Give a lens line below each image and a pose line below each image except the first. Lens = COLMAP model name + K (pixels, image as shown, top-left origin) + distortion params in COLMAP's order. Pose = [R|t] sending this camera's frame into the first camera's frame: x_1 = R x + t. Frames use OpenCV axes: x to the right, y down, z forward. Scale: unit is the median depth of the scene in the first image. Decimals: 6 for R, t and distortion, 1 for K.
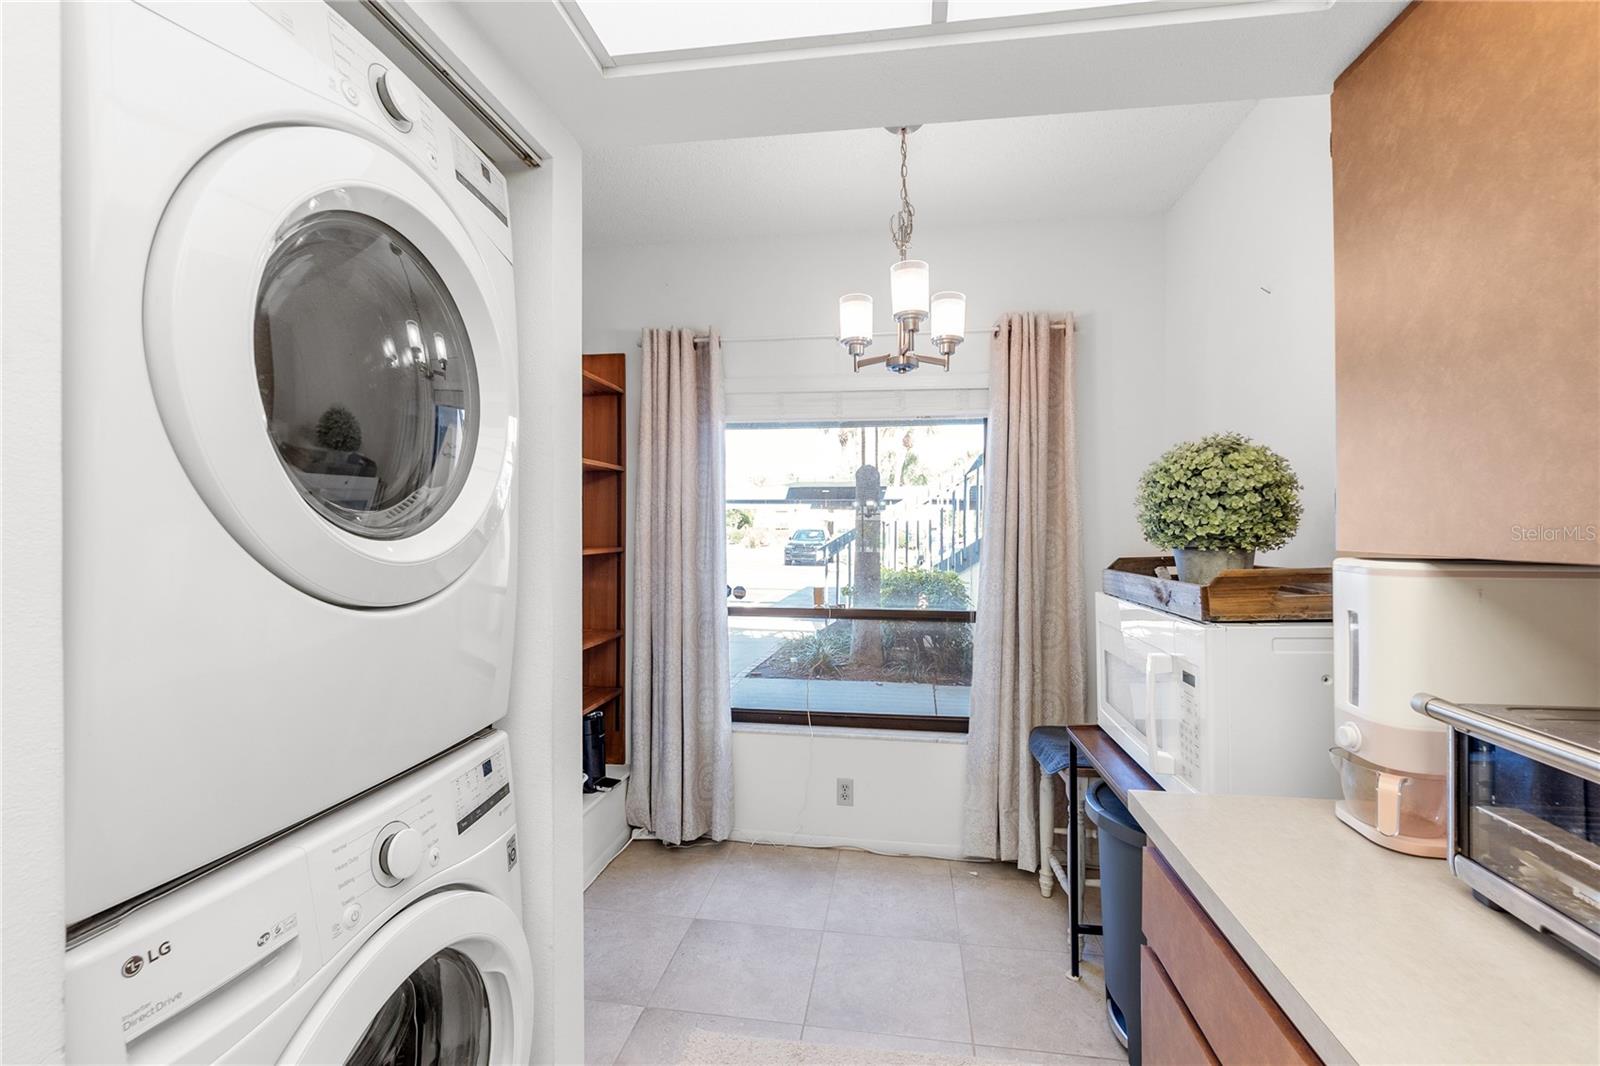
lens RADIAL K [[711.4, 0, 800.0], [0, 711.4, 533.0], [0, 0, 1]] dist [-0.001108, -0.000138]
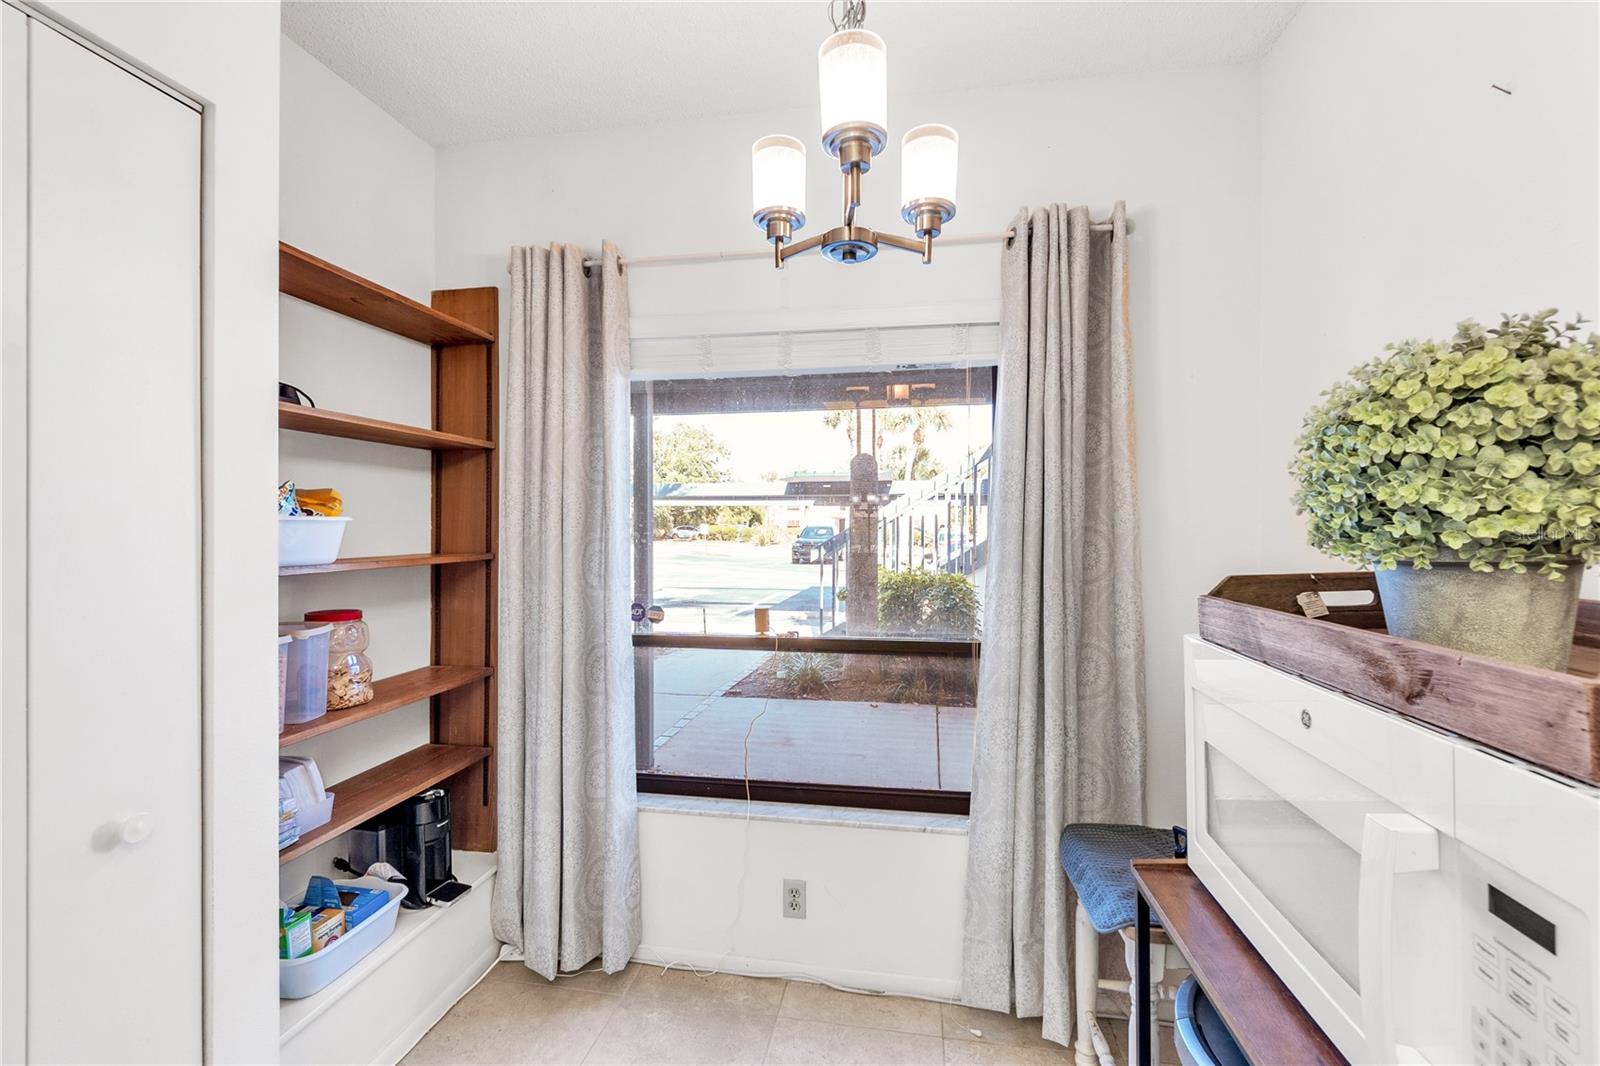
lens RADIAL K [[704.9, 0, 799.8], [0, 704.9, 541.6], [0, 0, 1]] dist [-0.003412, -0.000411]
pose [[0.999779, -0.003917, -0.020653, 0.092382], [0.004237, 0.999871, 0.015468, -0.001513], [0.020590, -0.015553, 0.999667, 0.335436]]
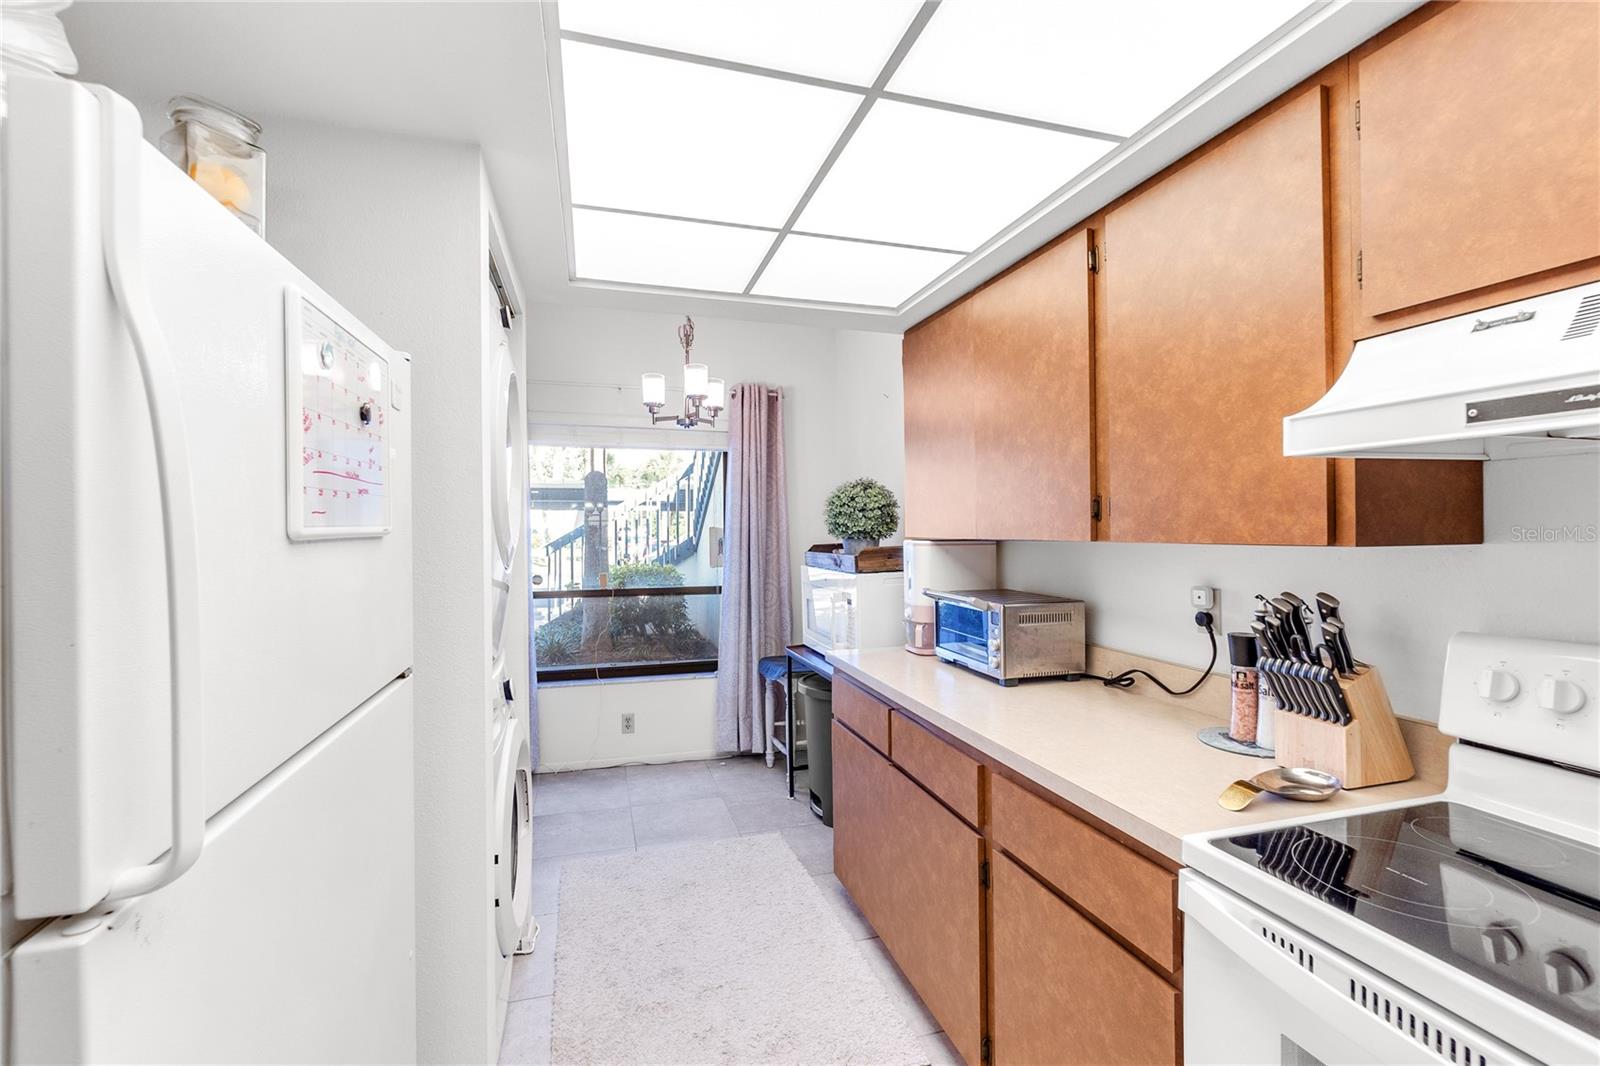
lens RADIAL K [[718.6, 0, 810.3], [0, 718.6, 521.5], [0, 0, 1]] dist [-0.003281, -0.000378]
pose [[0.903425, -0.001641, 0.428743, -0.228507], [0.007874, 0.999888, -0.012764, 0.000599], [-0.428674, 0.014907, 0.903336, -0.425059]]
